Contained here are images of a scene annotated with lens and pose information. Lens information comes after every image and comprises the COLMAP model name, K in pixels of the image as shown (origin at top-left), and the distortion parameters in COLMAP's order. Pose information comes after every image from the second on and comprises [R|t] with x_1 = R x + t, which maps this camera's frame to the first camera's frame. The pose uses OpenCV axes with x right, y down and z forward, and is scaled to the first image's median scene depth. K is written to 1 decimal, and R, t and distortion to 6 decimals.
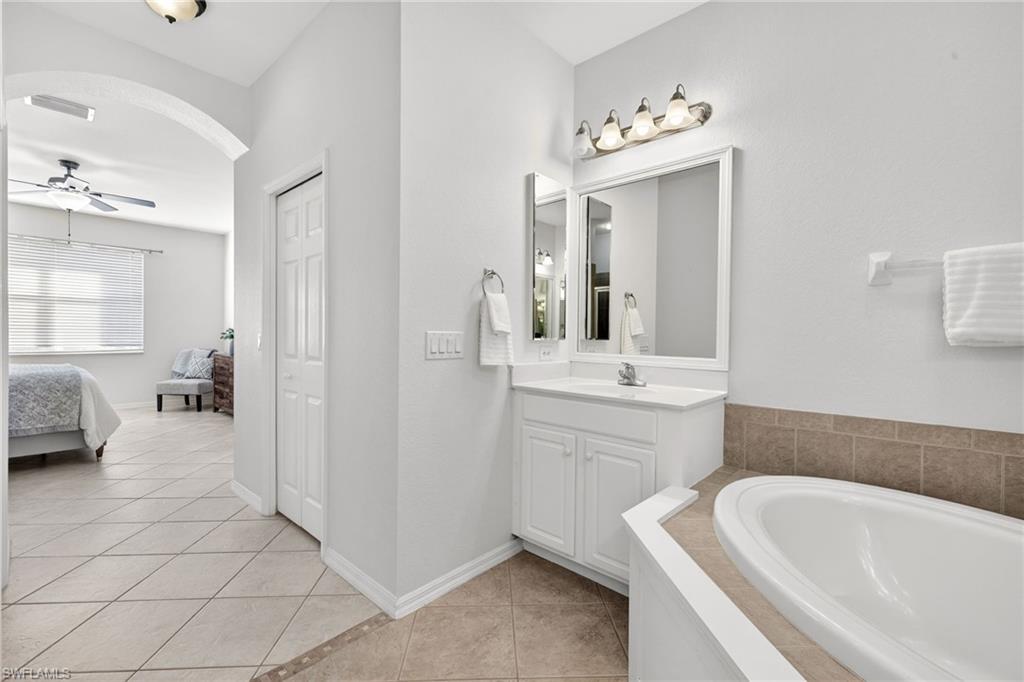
lens RADIAL K [[434.1, 0, 514.1], [0, 434.1, 344.1], [0, 0, 1]] dist [0.010855, 0.000321]
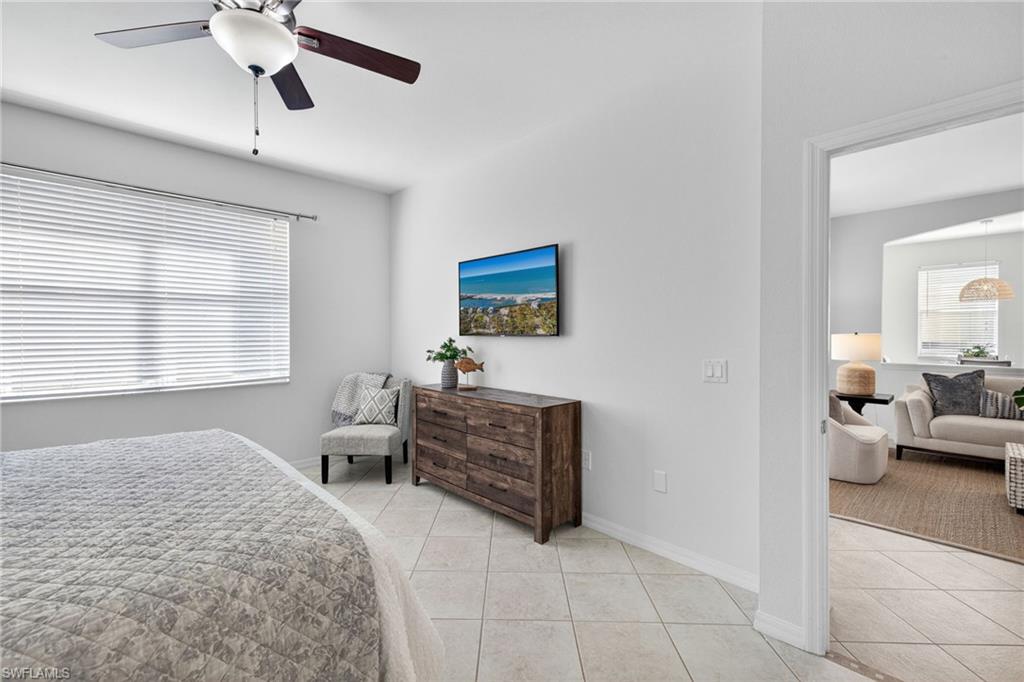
lens RADIAL K [[434.1, 0, 508.8], [0, 434.1, 338.9], [0, 0, 1]] dist [0.010855, 0.000321]
pose [[0.998411, -0.010478, -0.055370, -0.549990], [0.010507, 0.999945, 0.000241, -0.040914], [0.055364, -0.000823, 0.998466, 0.443373]]
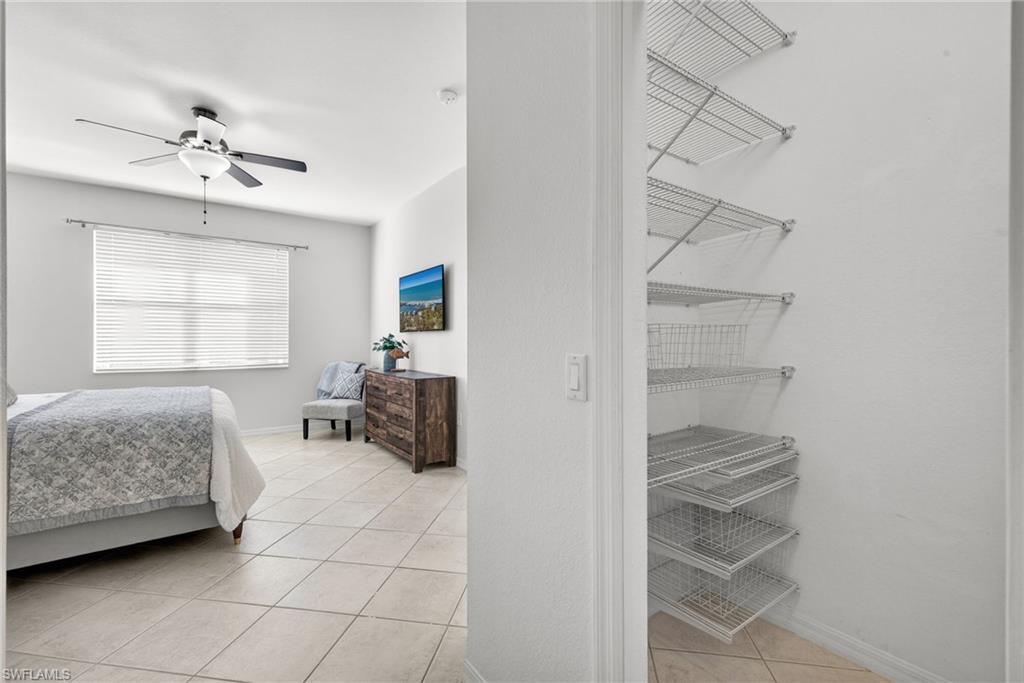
lens RADIAL K [[434.1, 0, 520.0], [0, 434.1, 340.9], [0, 0, 1]] dist [0.010855, 0.000321]
pose [[0.979232, -0.012086, -0.202380, -0.260116], [0.008874, 0.999820, -0.016775, -0.013970], [0.202547, 0.014630, 0.979163, 0.290624]]
